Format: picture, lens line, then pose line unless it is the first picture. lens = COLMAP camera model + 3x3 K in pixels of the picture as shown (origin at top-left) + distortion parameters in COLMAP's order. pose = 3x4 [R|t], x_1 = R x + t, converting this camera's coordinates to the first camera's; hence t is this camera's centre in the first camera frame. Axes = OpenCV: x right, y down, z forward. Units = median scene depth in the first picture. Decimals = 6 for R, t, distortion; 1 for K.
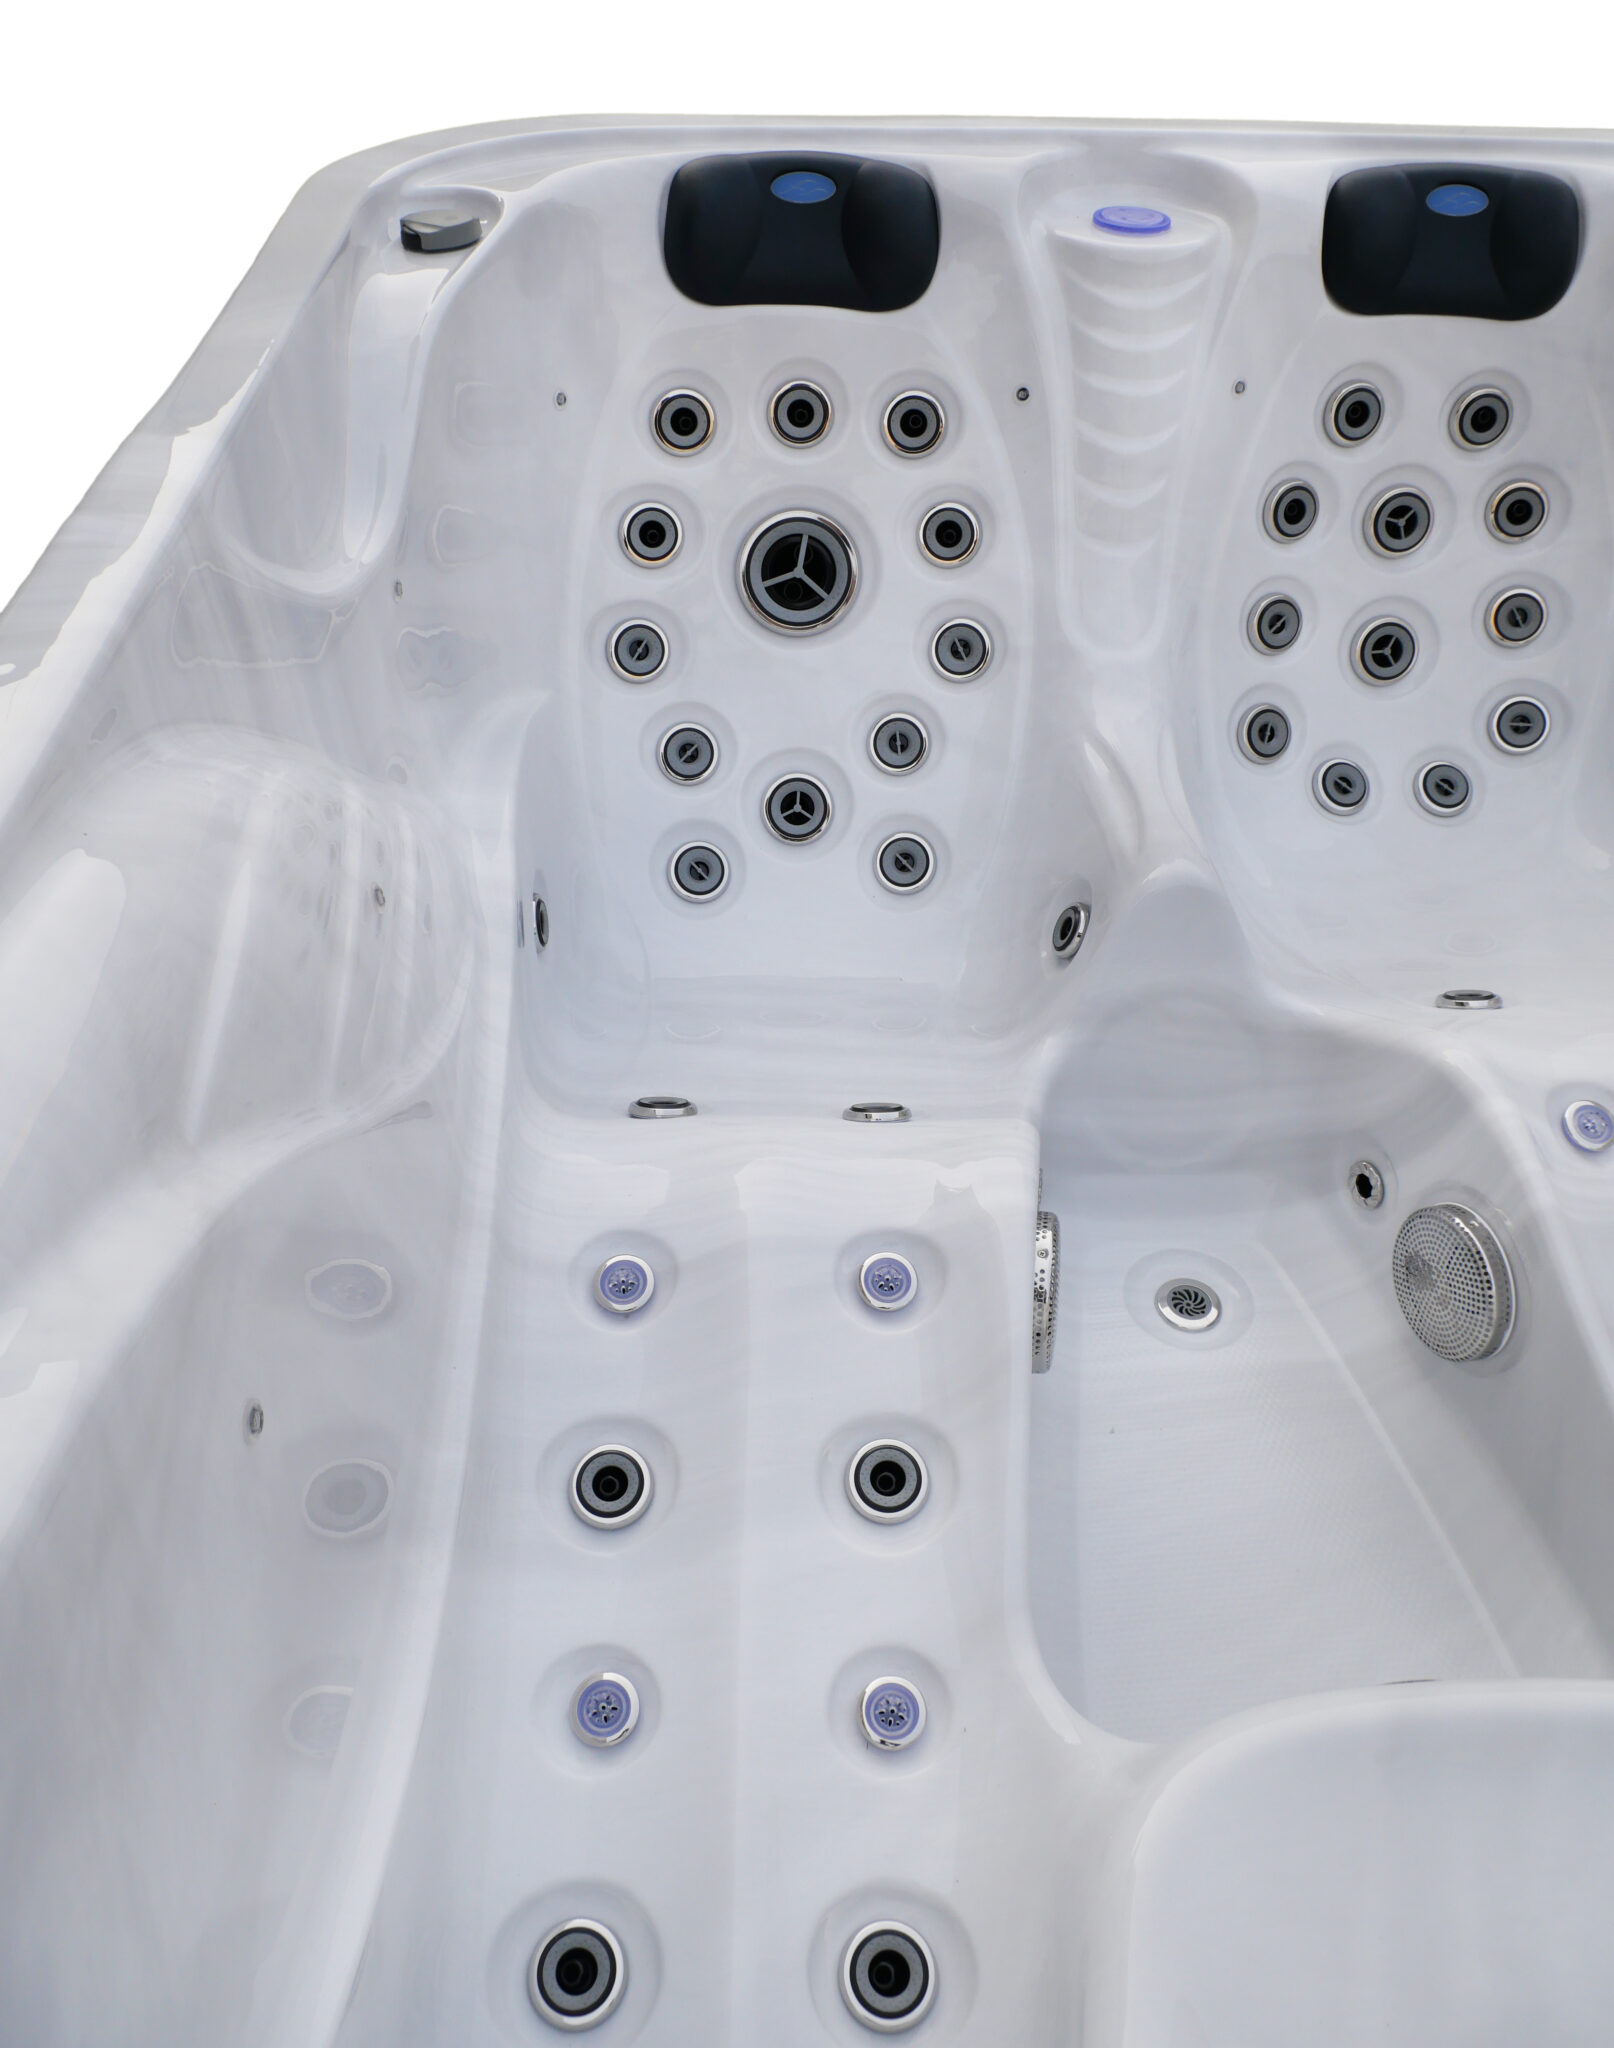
lens RADIAL K [[1563.9, 0, 802.5], [0, 1563.9, 999.6], [0, 0, 1]] dist [-0.061620, 0.032653]
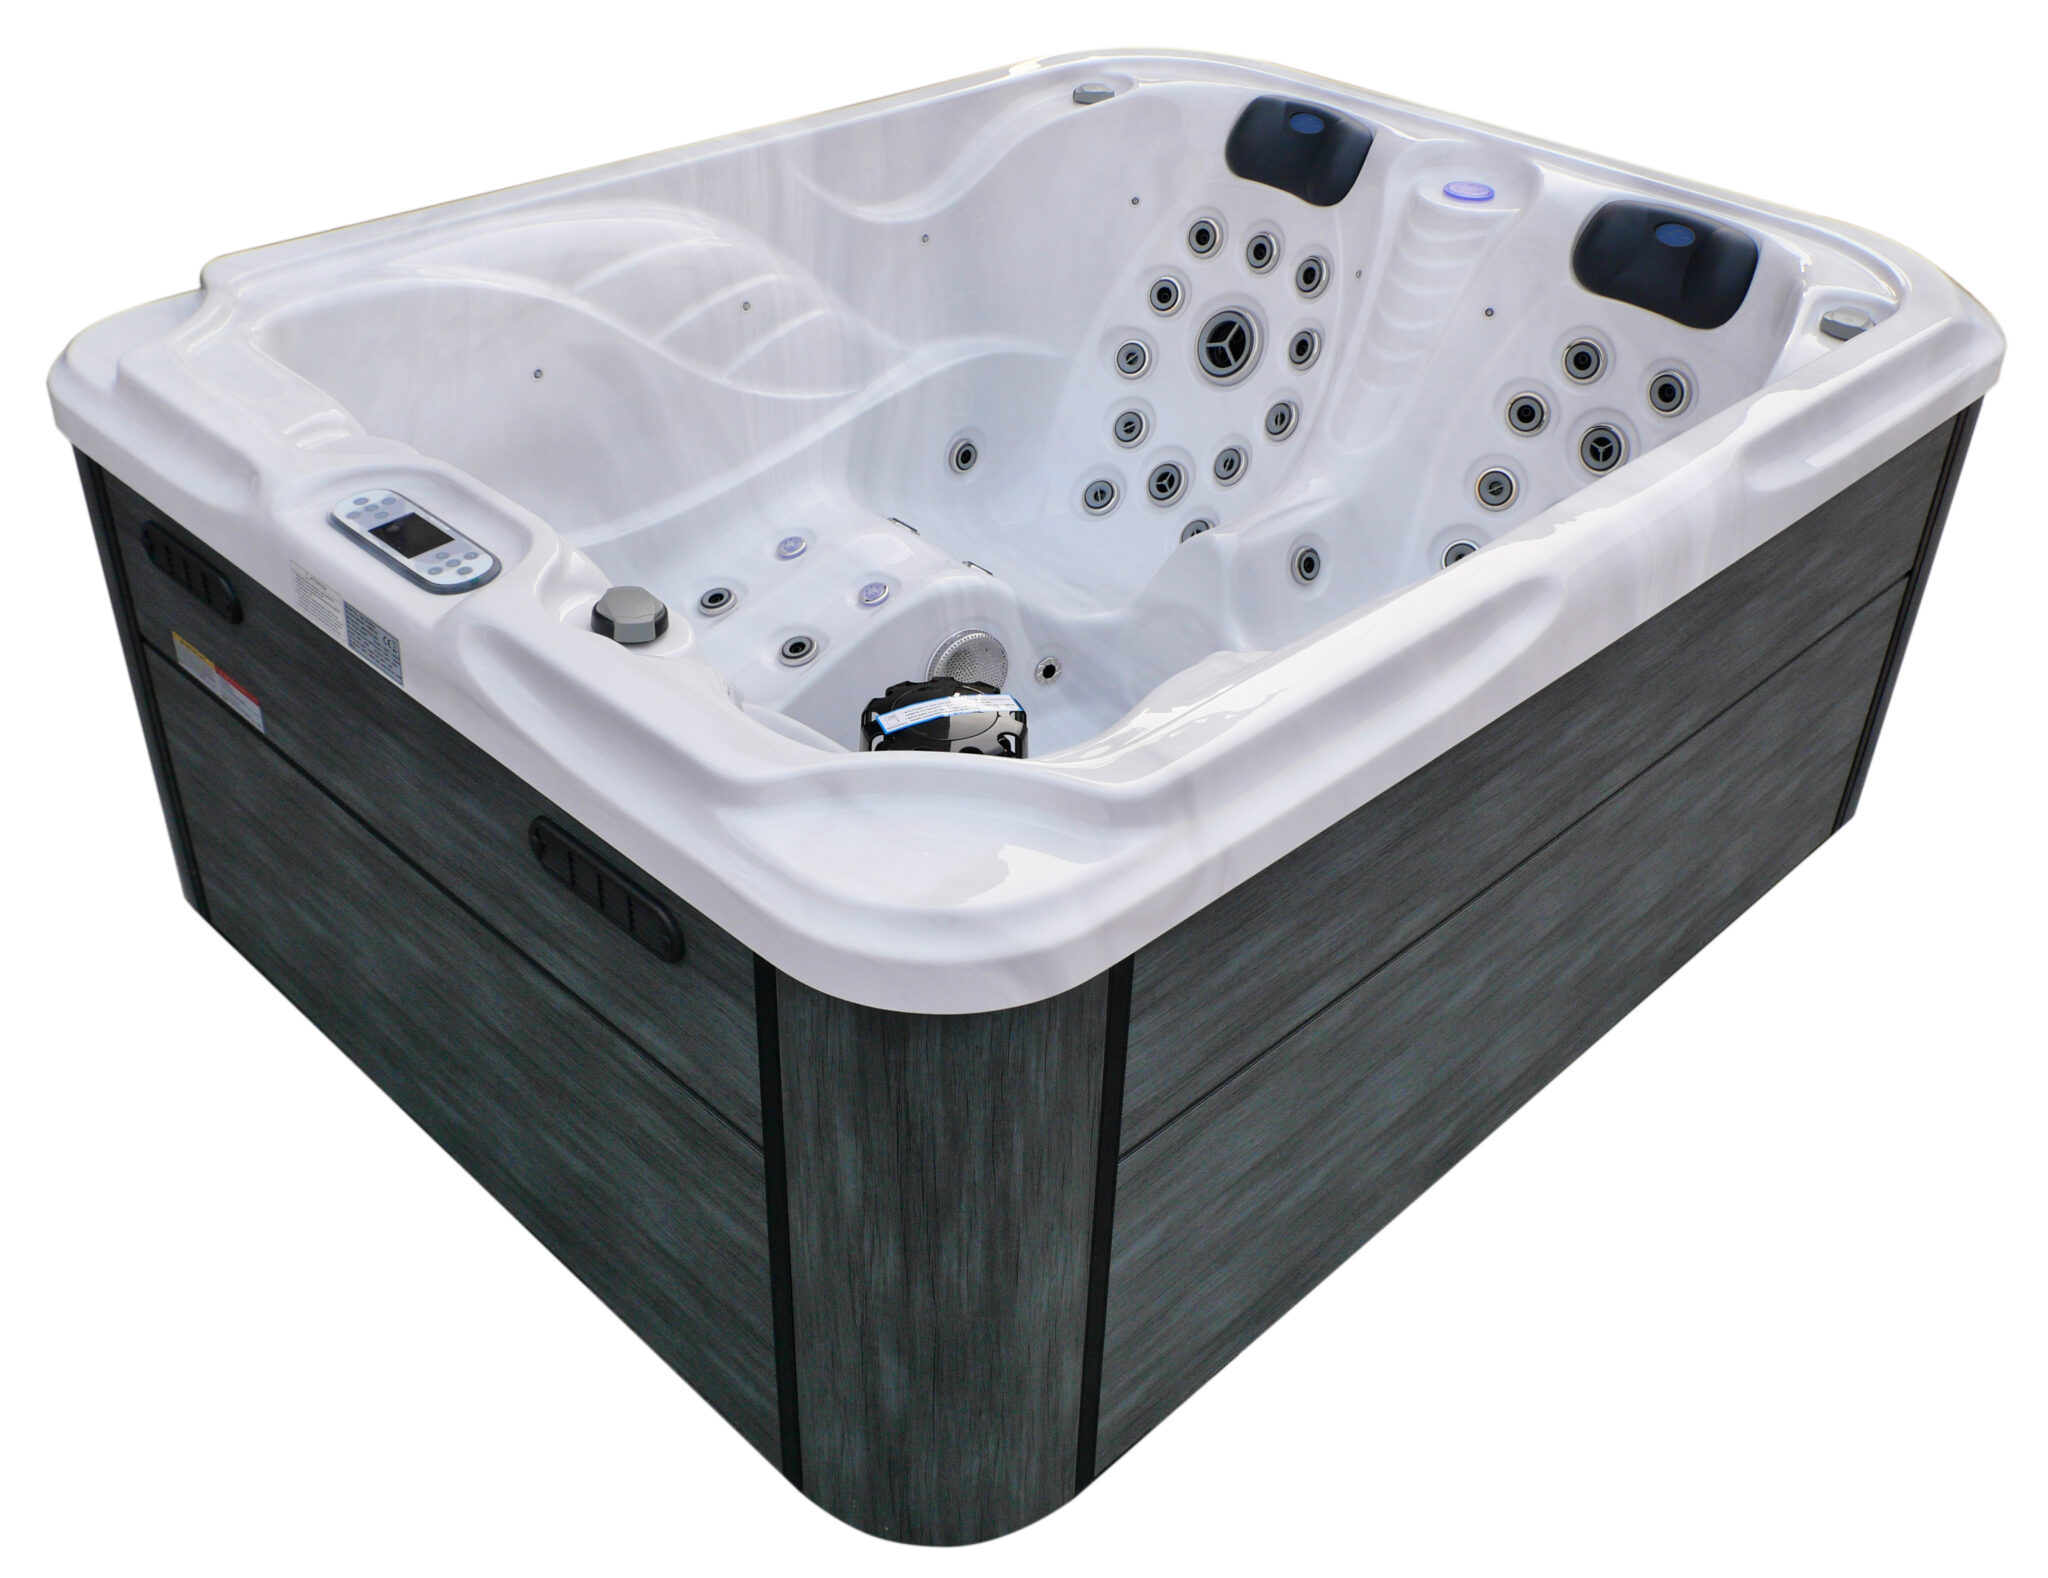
lens RADIAL K [[2004.9, 0, 1032.7], [0, 2004.9, 723.7], [0, 0, 1]] dist [-0.013705, -0.006418]
pose [[0.679460, 0.405077, -0.611757, 1.276646], [-0.512001, 0.858985, 0.000116, 0.158207], [0.525537, 0.313142, 0.791046, -0.597342]]
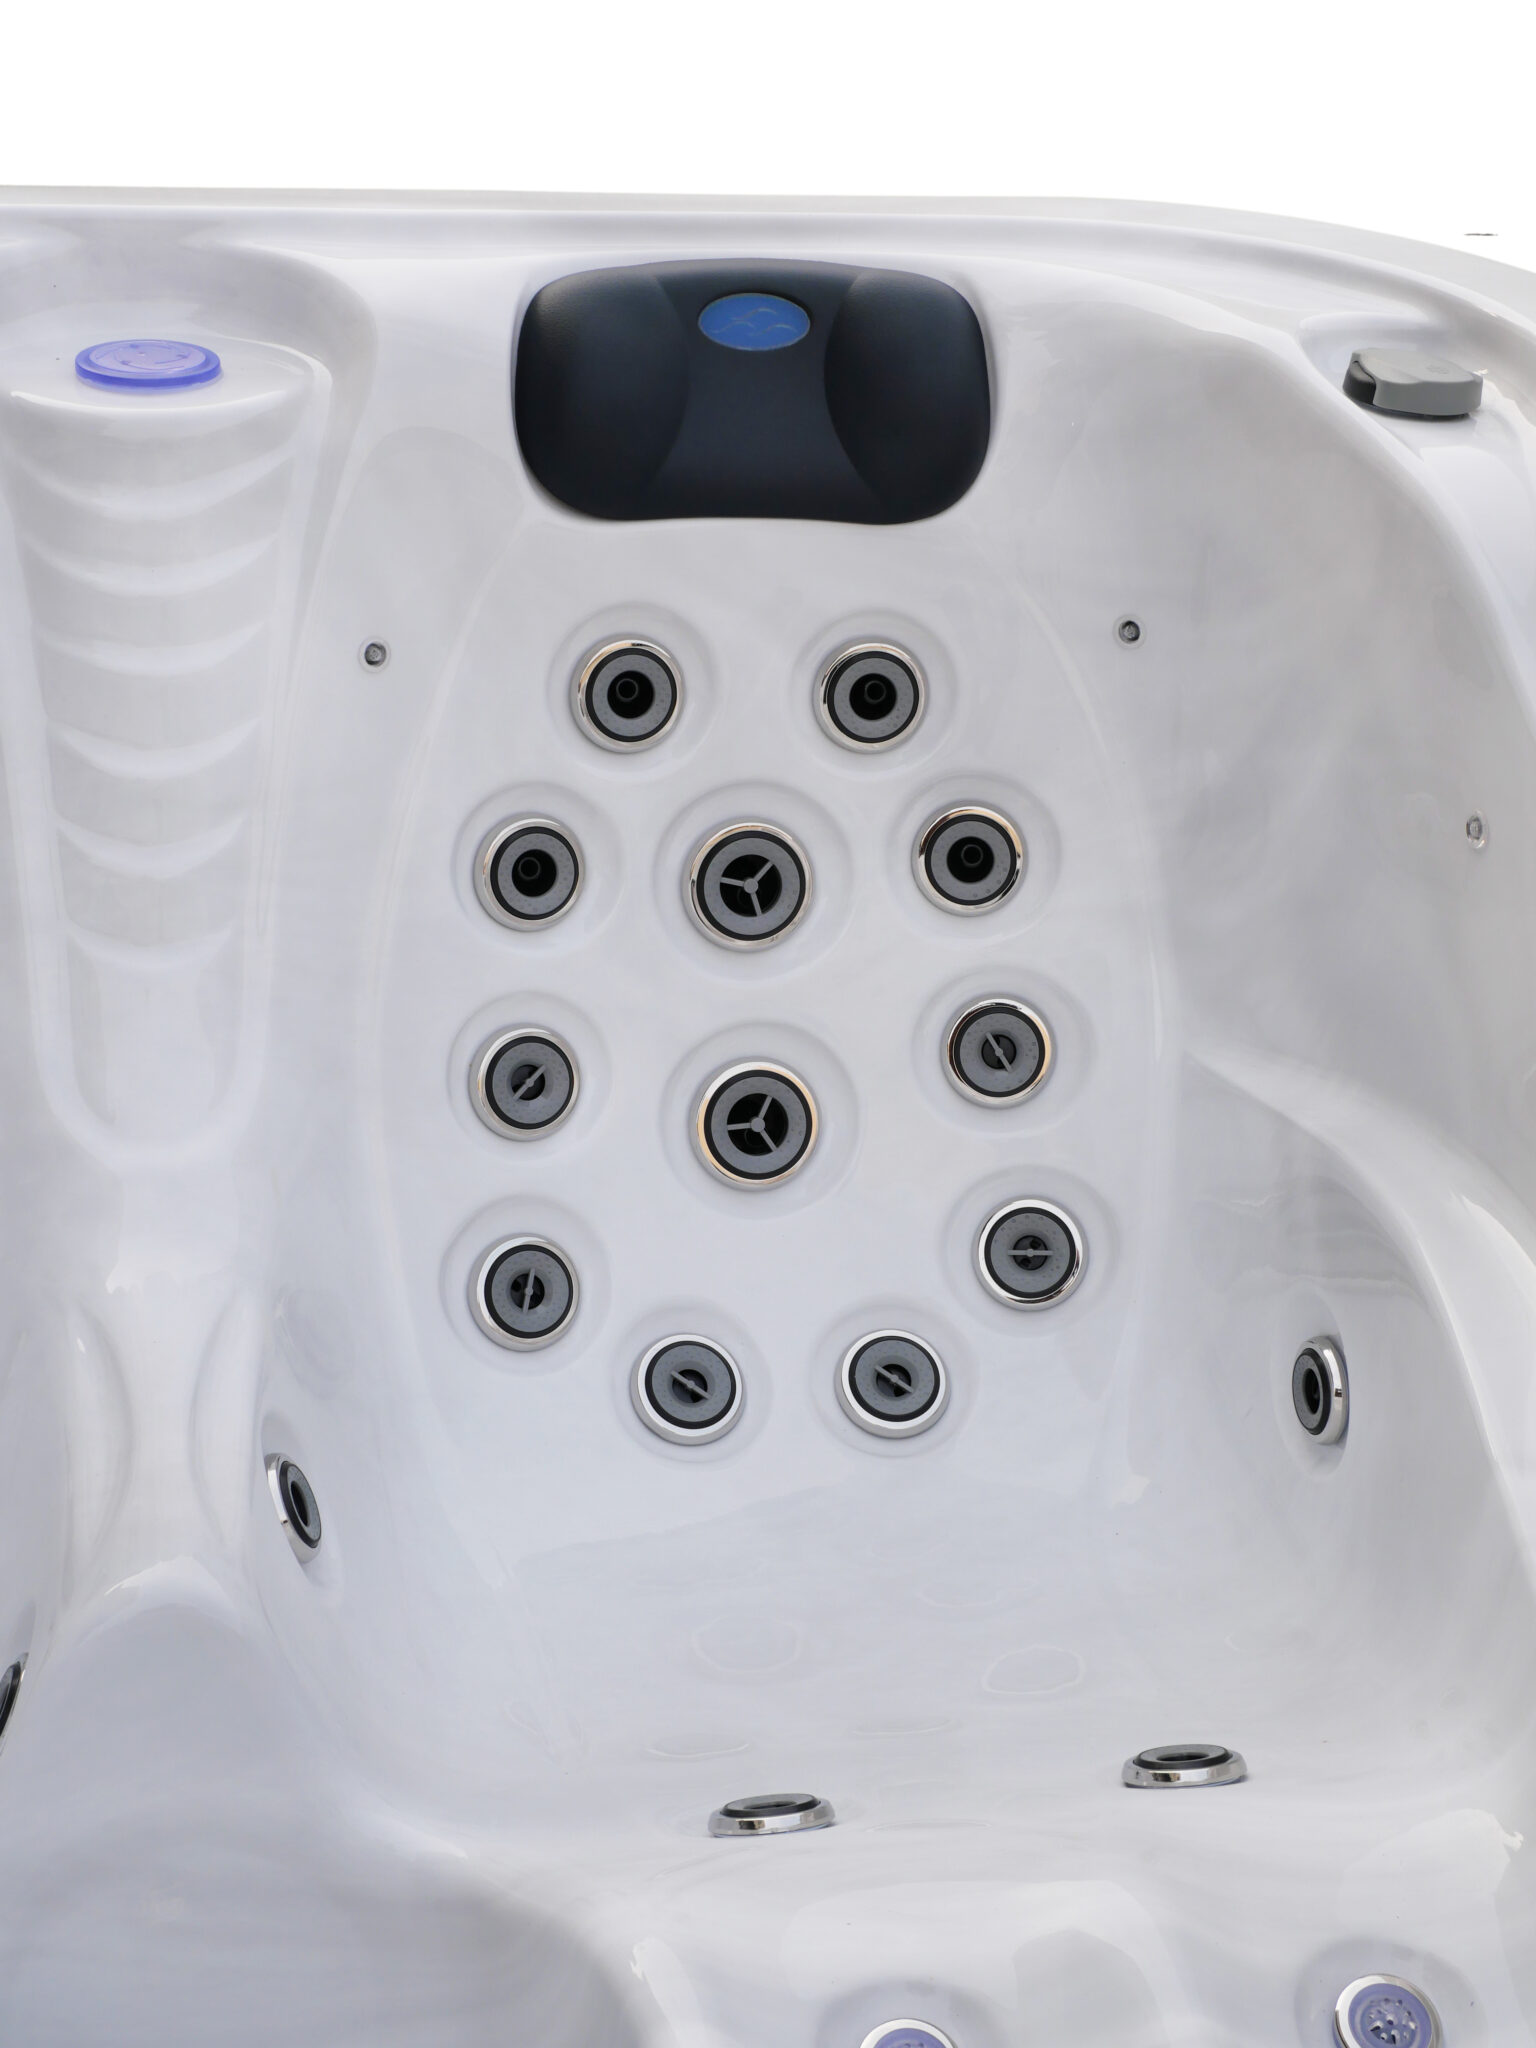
lens RADIAL K [[3164.7, 0, 768.0], [0, 3164.7, 1024.0], [0, 0, 1]] dist [-0.020122, 0.061047]
pose [[0.992977, -0.026834, 0.115221, 0.280690], [0.054627, 0.967891, -0.245362, 0.003303], [-0.104937, 0.249933, 0.962560, -0.034421]]
